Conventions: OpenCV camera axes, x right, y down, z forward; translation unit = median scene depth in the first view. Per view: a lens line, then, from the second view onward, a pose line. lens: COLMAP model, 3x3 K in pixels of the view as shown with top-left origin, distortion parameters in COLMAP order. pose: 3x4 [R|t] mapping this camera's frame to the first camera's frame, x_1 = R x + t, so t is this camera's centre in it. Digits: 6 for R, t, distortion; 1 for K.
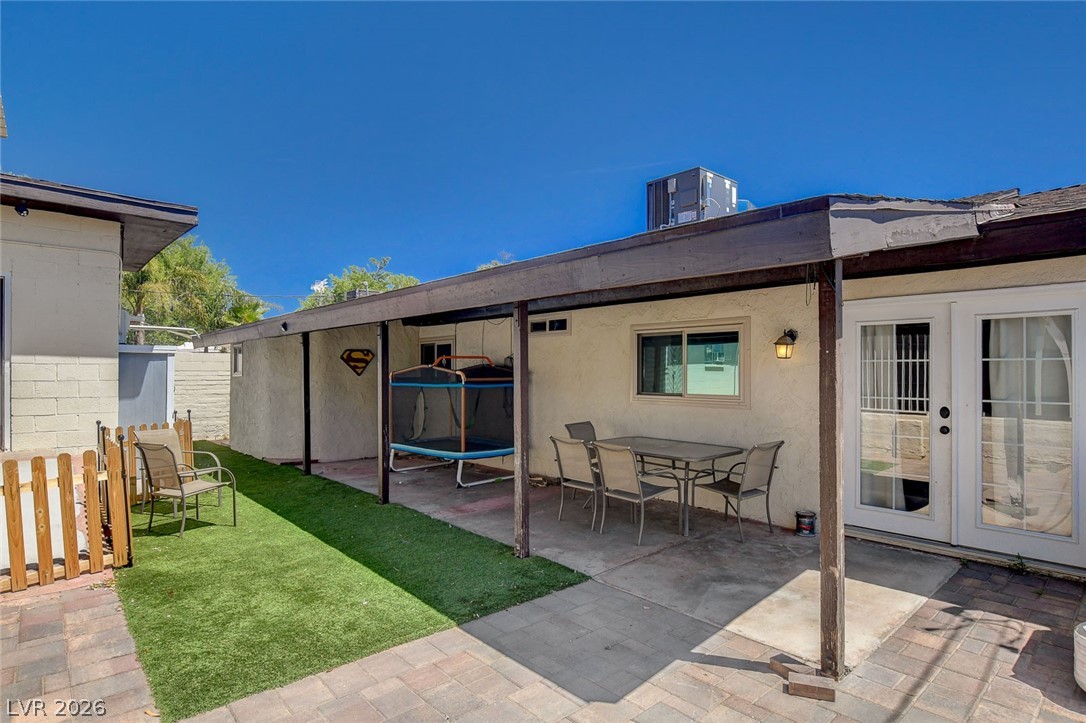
lens RADIAL K [[571.6, 0, 543.5], [0, 571.6, 365.5], [0, 0, 1]] dist [-0.024965, -0.000017]
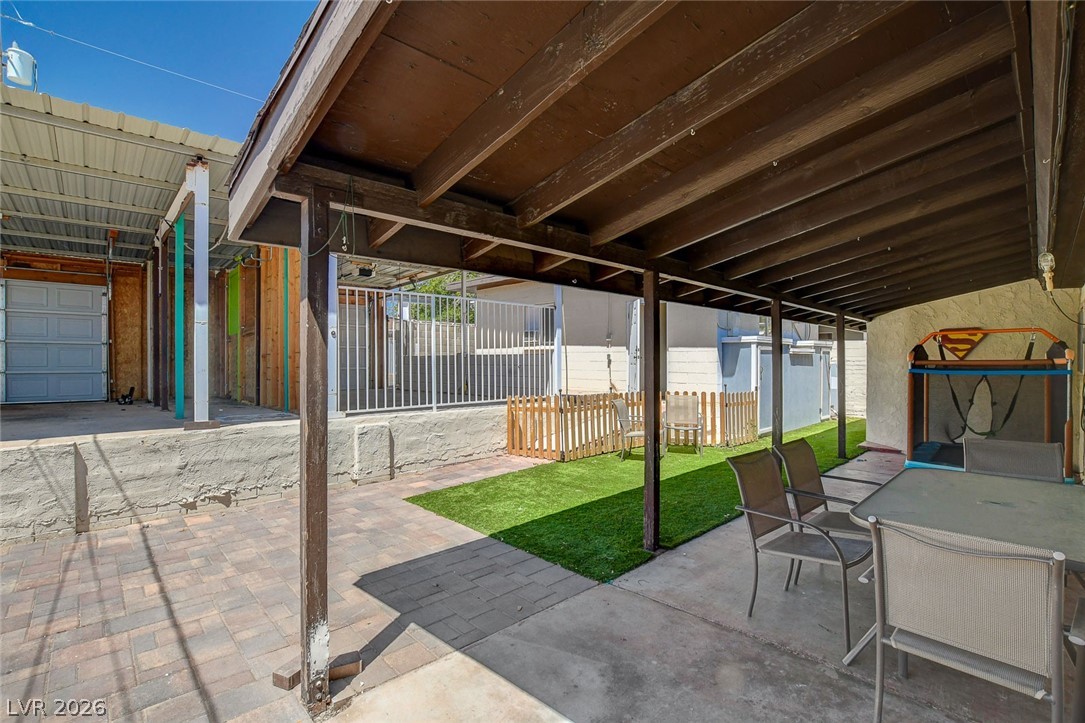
lens RADIAL K [[491.7, 0, 541.0], [0, 491.7, 360.1], [0, 0, 1]] dist [-0.016487, 0.002062]
pose [[0.038863, -0.002524, -0.999241, 0.745583], [0.007481, 0.999970, -0.002235, 0.032194], [0.999217, -0.007388, 0.038881, 0.793117]]
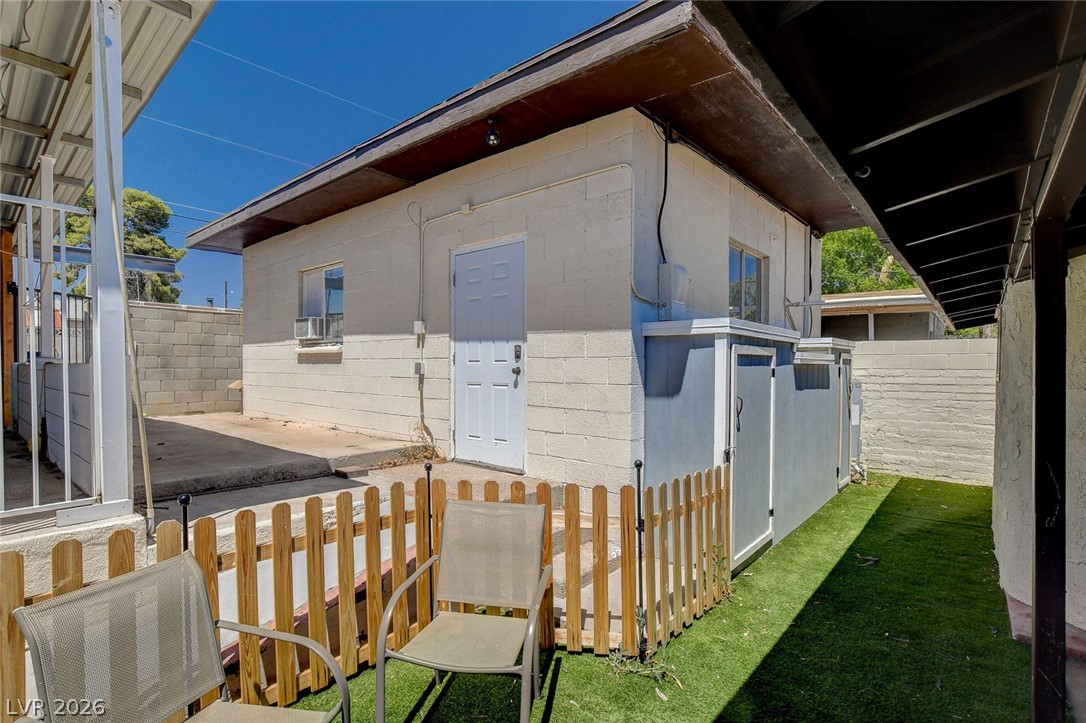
lens RADIAL K [[512.0, 0, 543.0], [0, 512.0, 370.4], [0, 0, 1]] dist [-0.014343, 0.000000]
pose [[0.131719, 0.005644, -0.991271, -0.395734], [0.002883, 0.999977, 0.006077, 0.013207], [0.991283, -0.003659, 0.131700, 1.324638]]
